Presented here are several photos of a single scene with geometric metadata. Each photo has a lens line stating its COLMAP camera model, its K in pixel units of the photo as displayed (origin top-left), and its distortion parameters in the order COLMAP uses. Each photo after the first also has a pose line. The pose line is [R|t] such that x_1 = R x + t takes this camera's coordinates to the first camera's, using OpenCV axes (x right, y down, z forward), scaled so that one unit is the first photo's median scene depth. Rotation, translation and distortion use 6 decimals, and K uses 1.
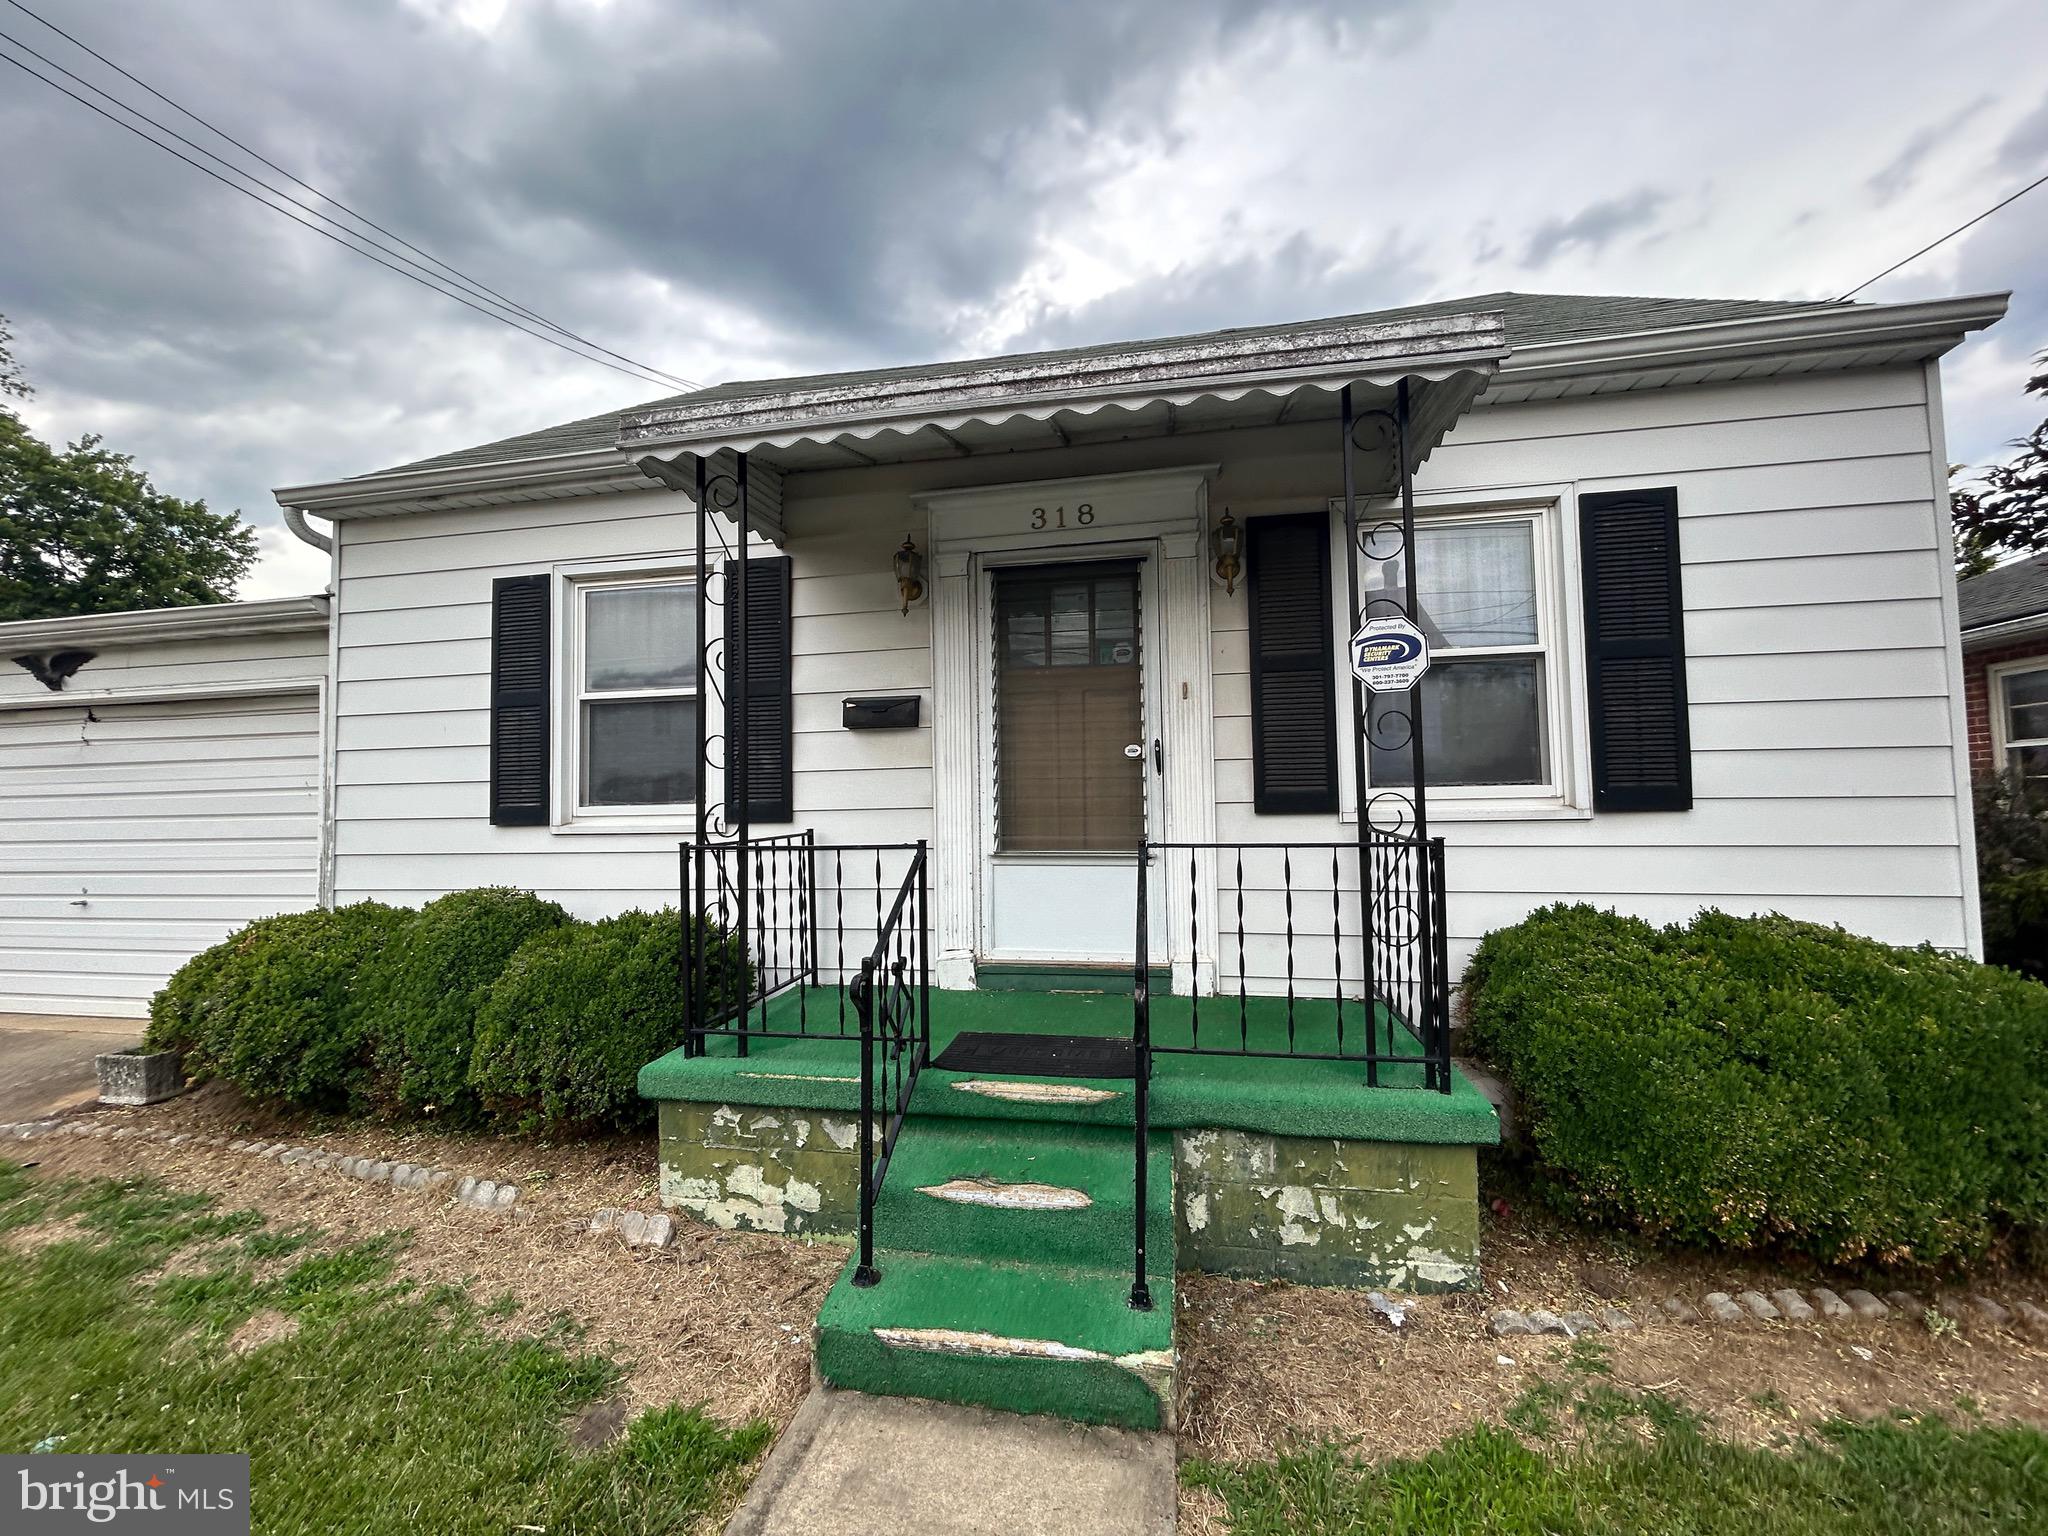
lens RADIAL K [[823.7, 0, 1024.7], [0, 823.7, 770.4], [0, 0, 1]] dist [0.000073, -0.000413]
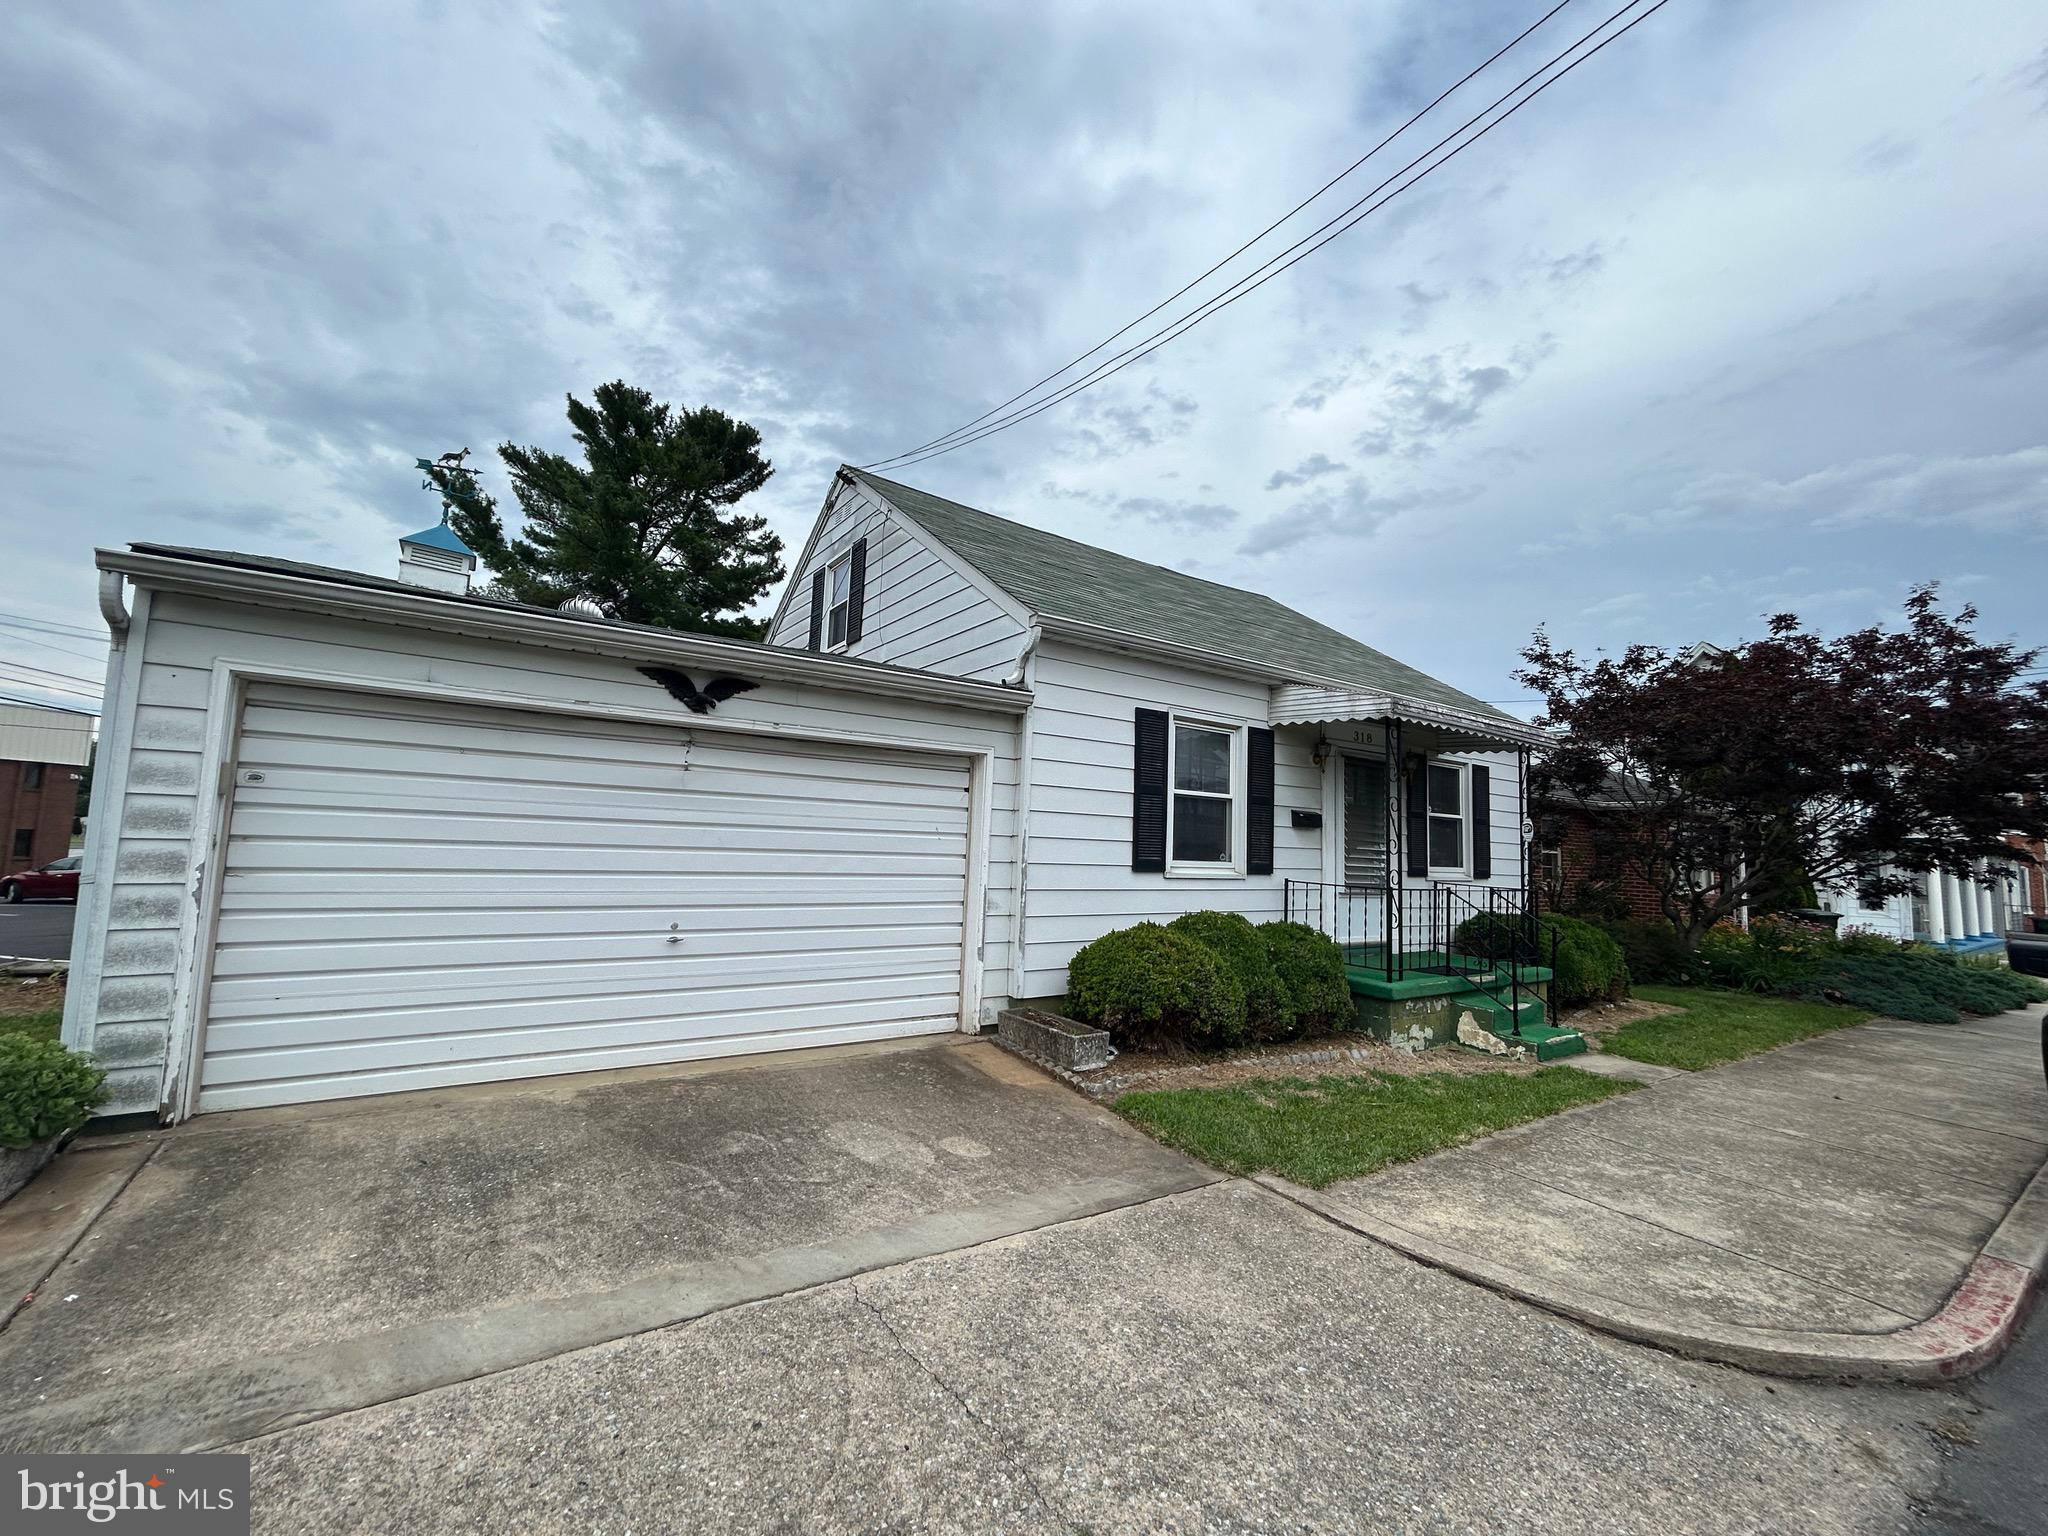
lens RADIAL K [[823.7, 0, 1028.4], [0, 823.7, 774.9], [0, 0, 1]] dist [0.000073, -0.000413]
pose [[0.701871, 0.104228, 0.704638, -1.846395], [-0.081606, 0.994489, -0.065816, 0.005944], [-0.707614, -0.011308, 0.706508, 0.074123]]
